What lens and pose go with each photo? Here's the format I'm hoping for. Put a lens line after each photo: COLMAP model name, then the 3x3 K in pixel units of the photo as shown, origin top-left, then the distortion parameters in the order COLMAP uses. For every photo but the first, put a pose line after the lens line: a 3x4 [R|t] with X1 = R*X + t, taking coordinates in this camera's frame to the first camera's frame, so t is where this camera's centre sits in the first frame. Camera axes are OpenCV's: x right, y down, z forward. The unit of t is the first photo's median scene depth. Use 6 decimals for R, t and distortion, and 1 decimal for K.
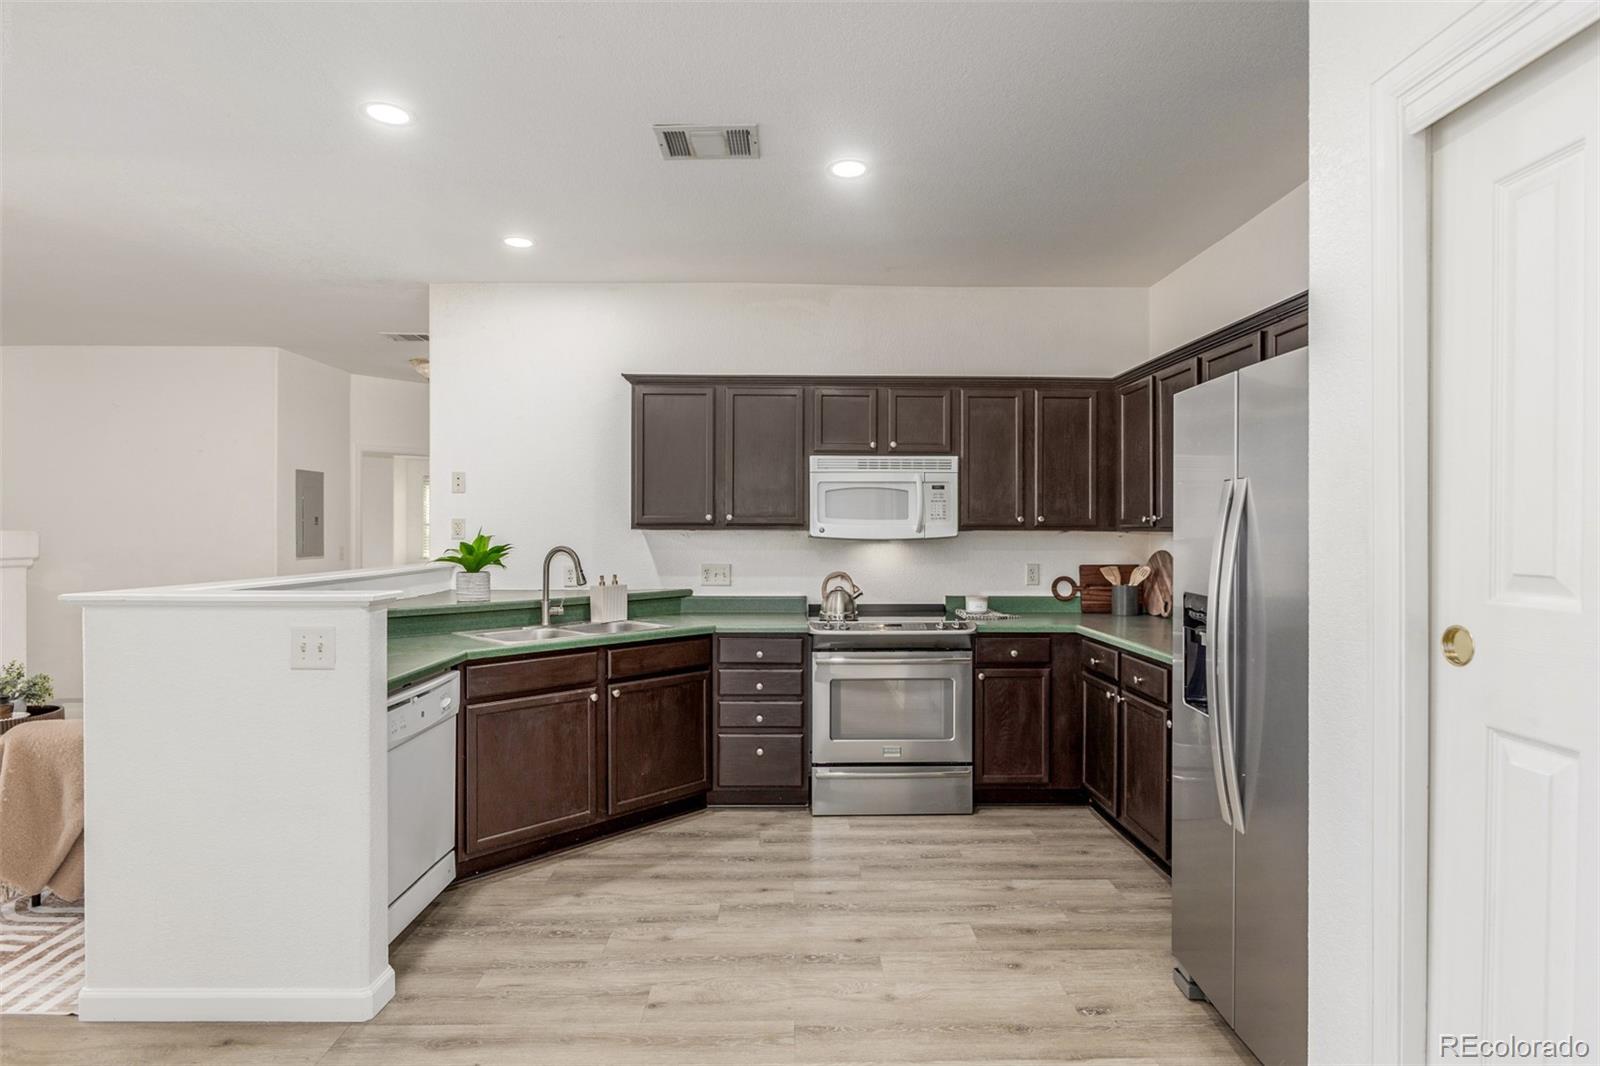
lens RADIAL K [[864.2, 0, 792.8], [0, 864.2, 531.4], [0, 0, 1]] dist [-0.030781, -0.000118]
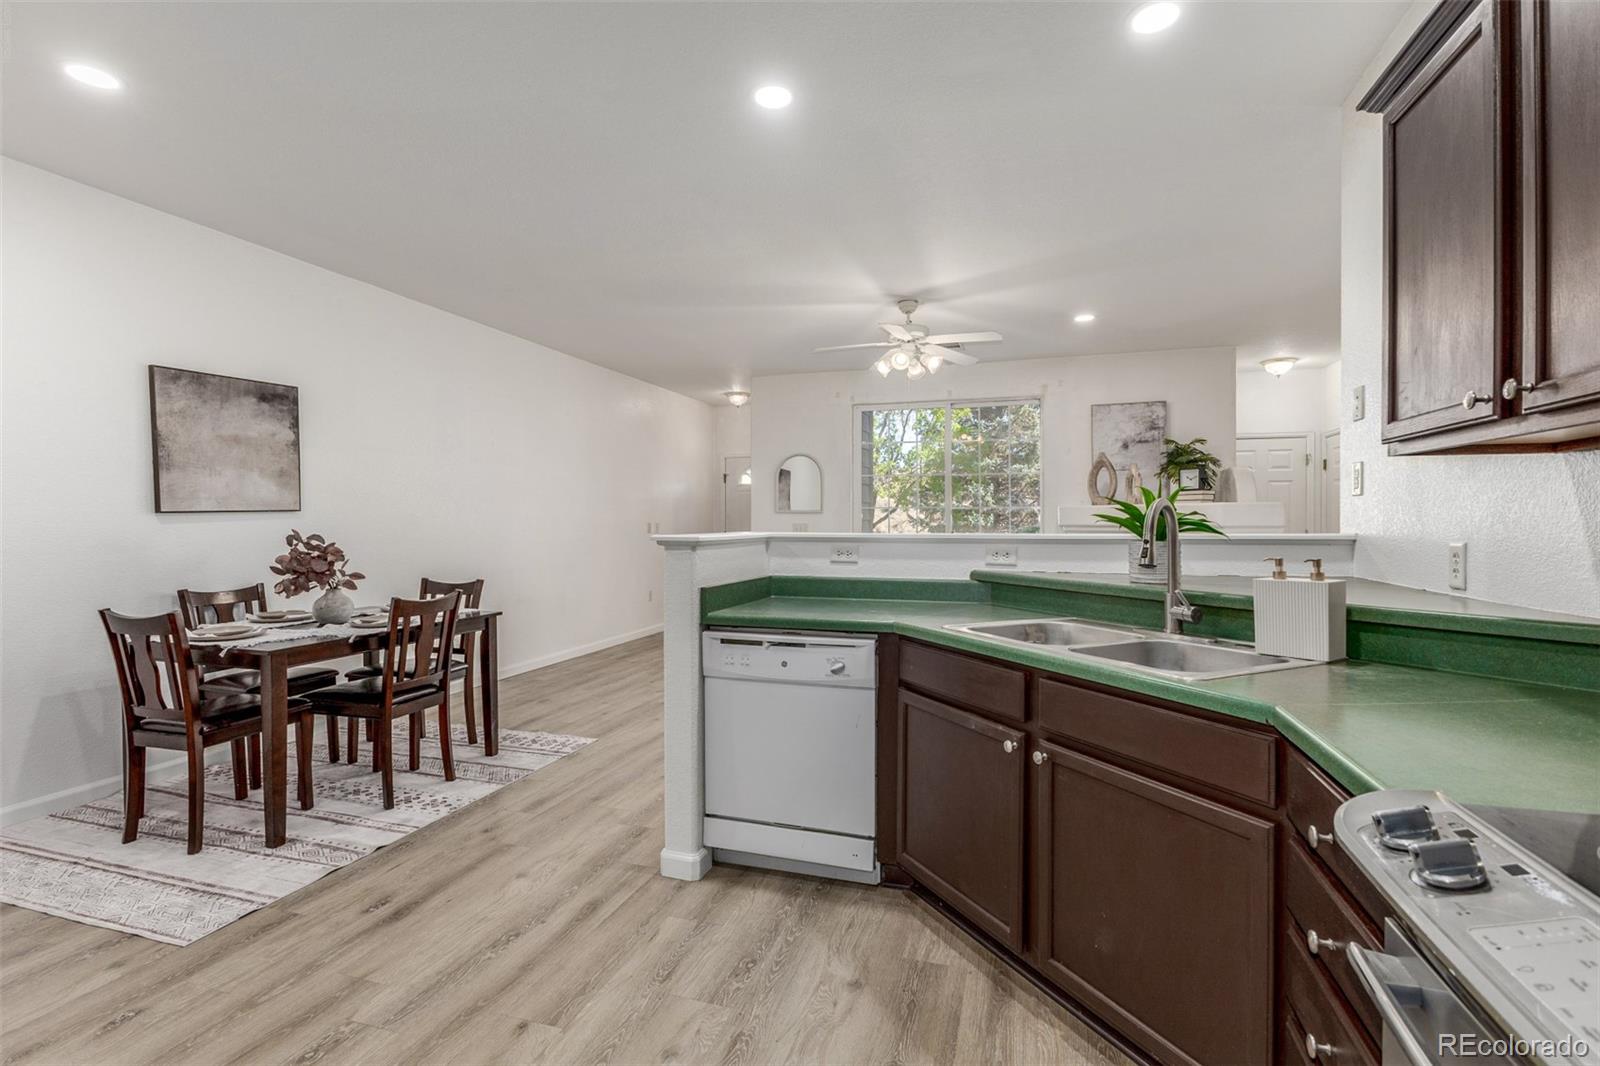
lens RADIAL K [[711.1, 0, 803.9], [0, 711.1, 530.5], [0, 0, 1]] dist [-0.016033, 0.000081]
pose [[-0.322096, 0.009919, -0.946655, 0.246625], [0.001445, 0.999949, 0.009986, 0.032465], [0.946706, 0.001848, -0.322094, 0.897924]]
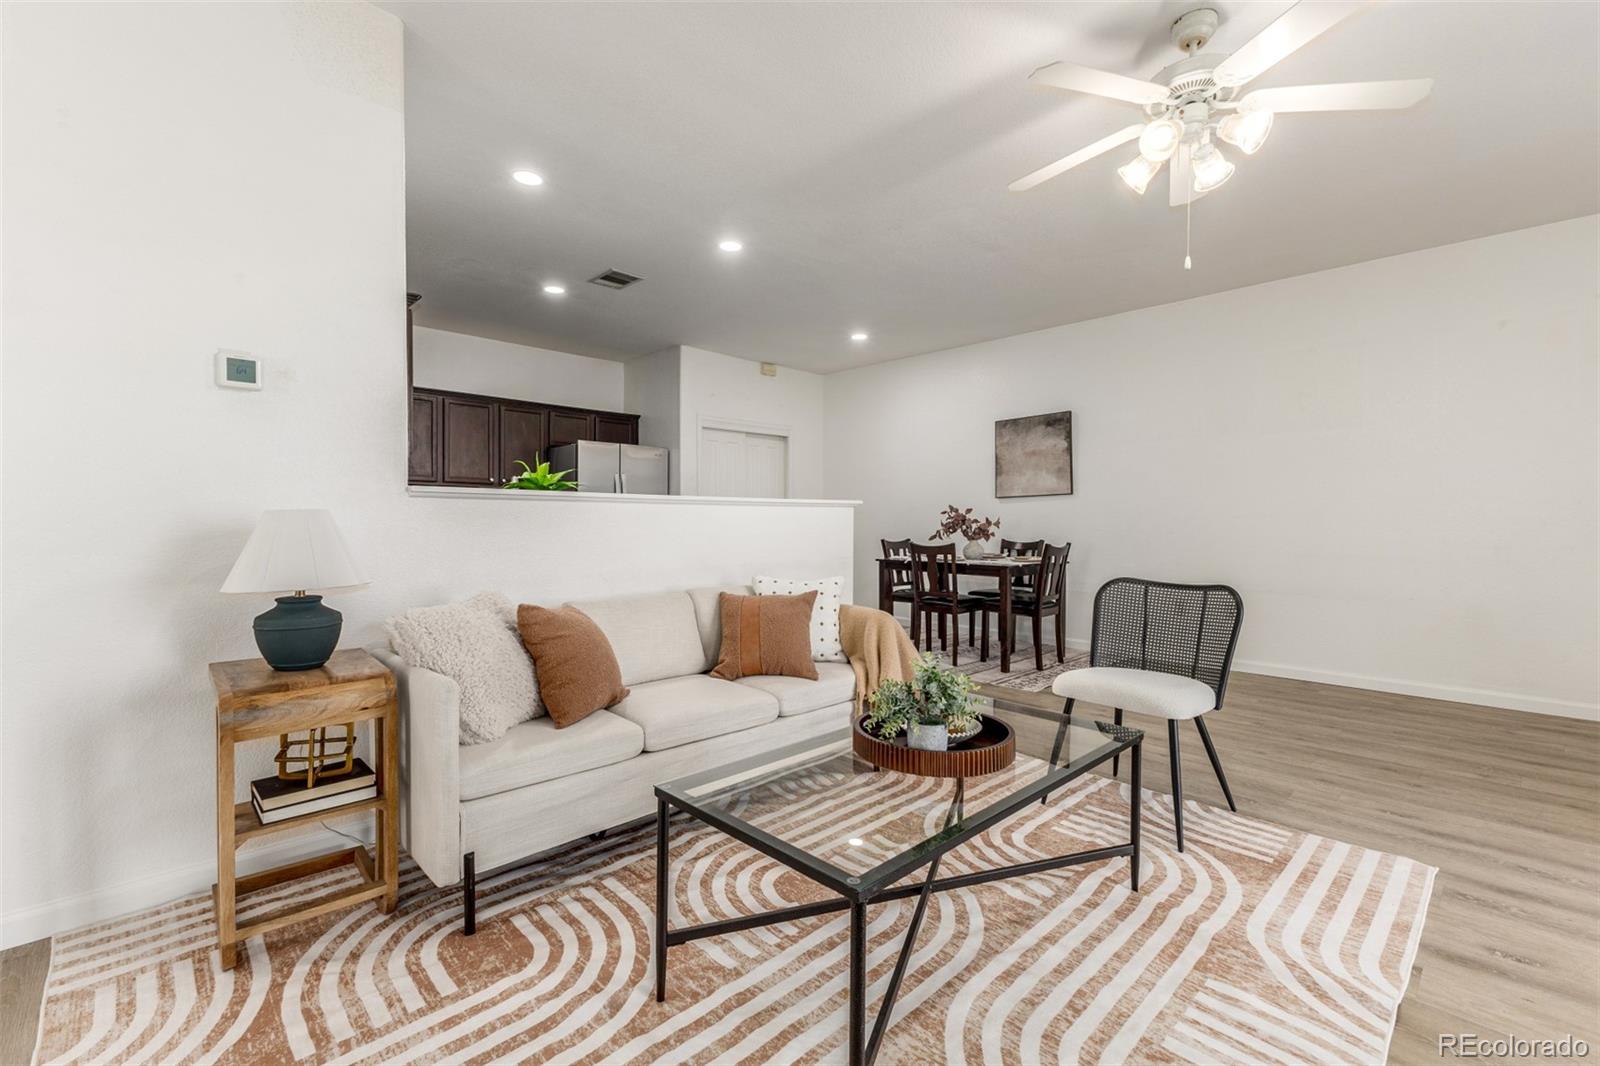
lens RADIAL K [[683.8, 0, 799.1], [0, 683.8, 533.5], [0, 0, 1]] dist [0.003338, 0.000244]
pose [[-0.677212, -0.019029, 0.735542, -1.177197], [-0.004509, 0.999754, 0.021713, 0.068942], [-0.735774, 0.011388, -0.677131, 1.302714]]
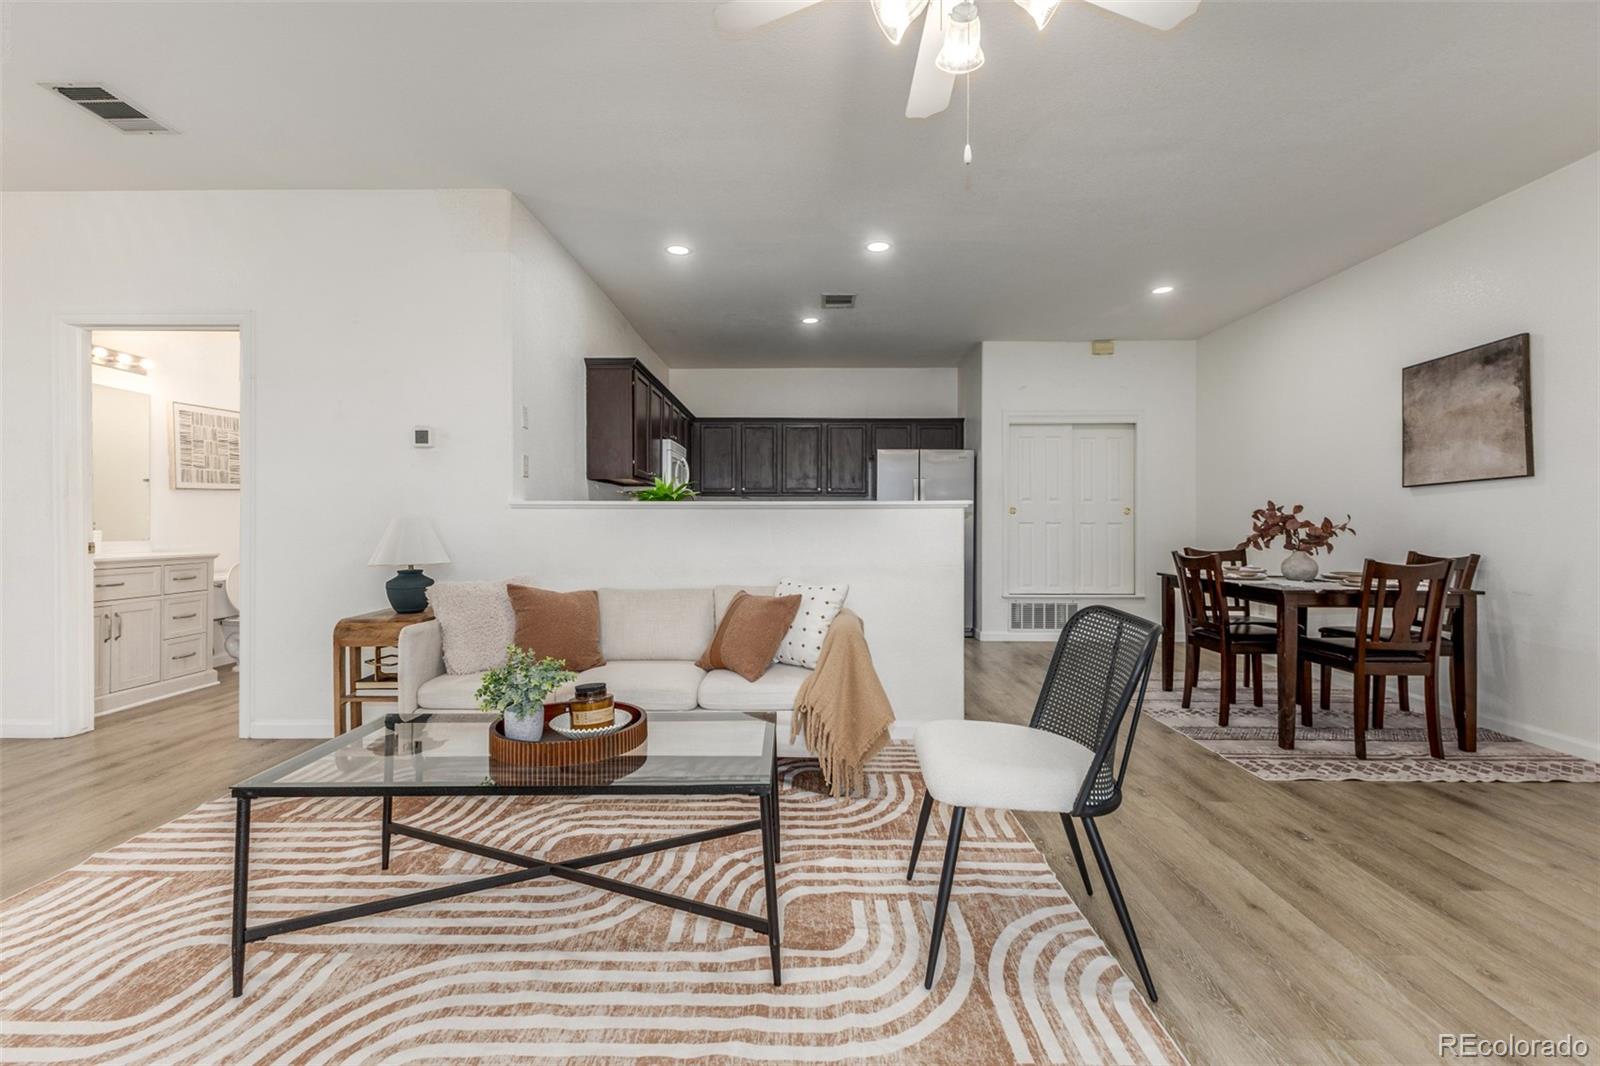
lens RADIAL K [[692.4, 0, 797.1], [0, 692.4, 526.5], [0, 0, 1]] dist [0.001460, -0.000581]
pose [[0.033807, -0.006472, 0.999407, -1.383889], [0.001345, 0.999978, 0.006430, 0.069410], [-0.999427, 0.001127, 0.033815, 0.755722]]
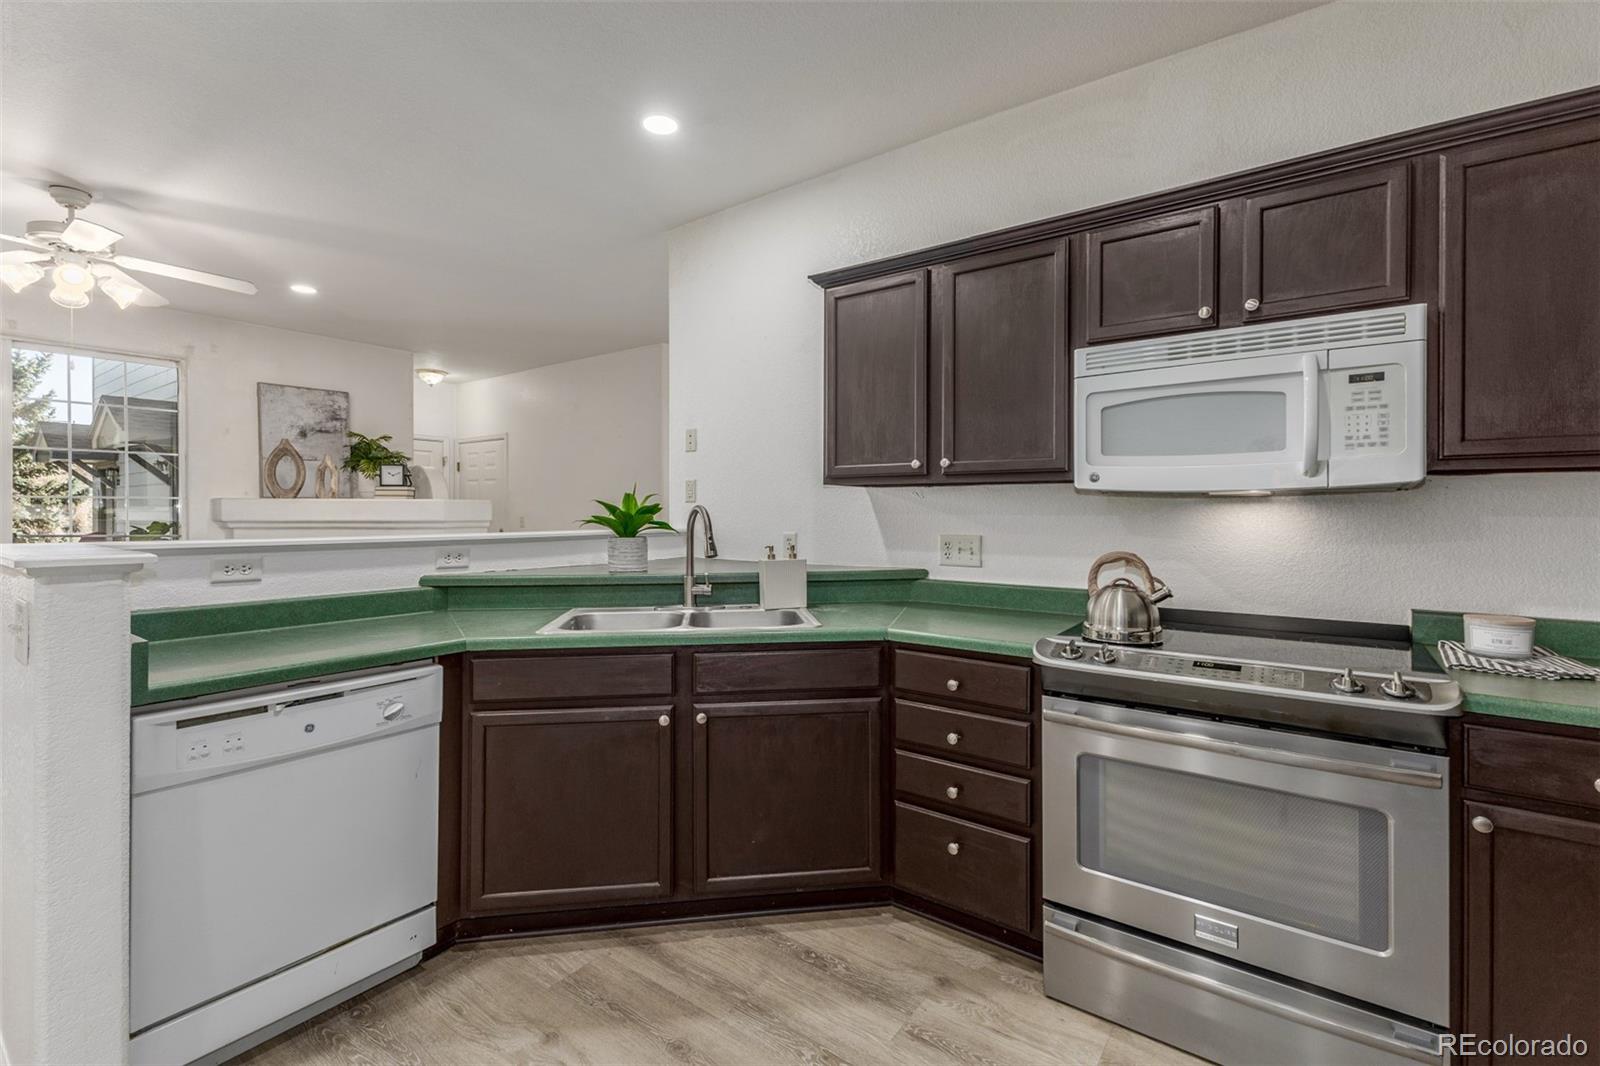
lens RADIAL K [[705.3, 0, 764.9], [0, 705.3, 513.5], [0, 0, 1]] dist [0.004793, -0.000121]
pose [[0.783044, 0.000337, -0.621966, 0.162049], [0.001180, 0.999997, 0.002027, 0.022350], [0.621965, -0.002321, 0.783042, 0.532835]]
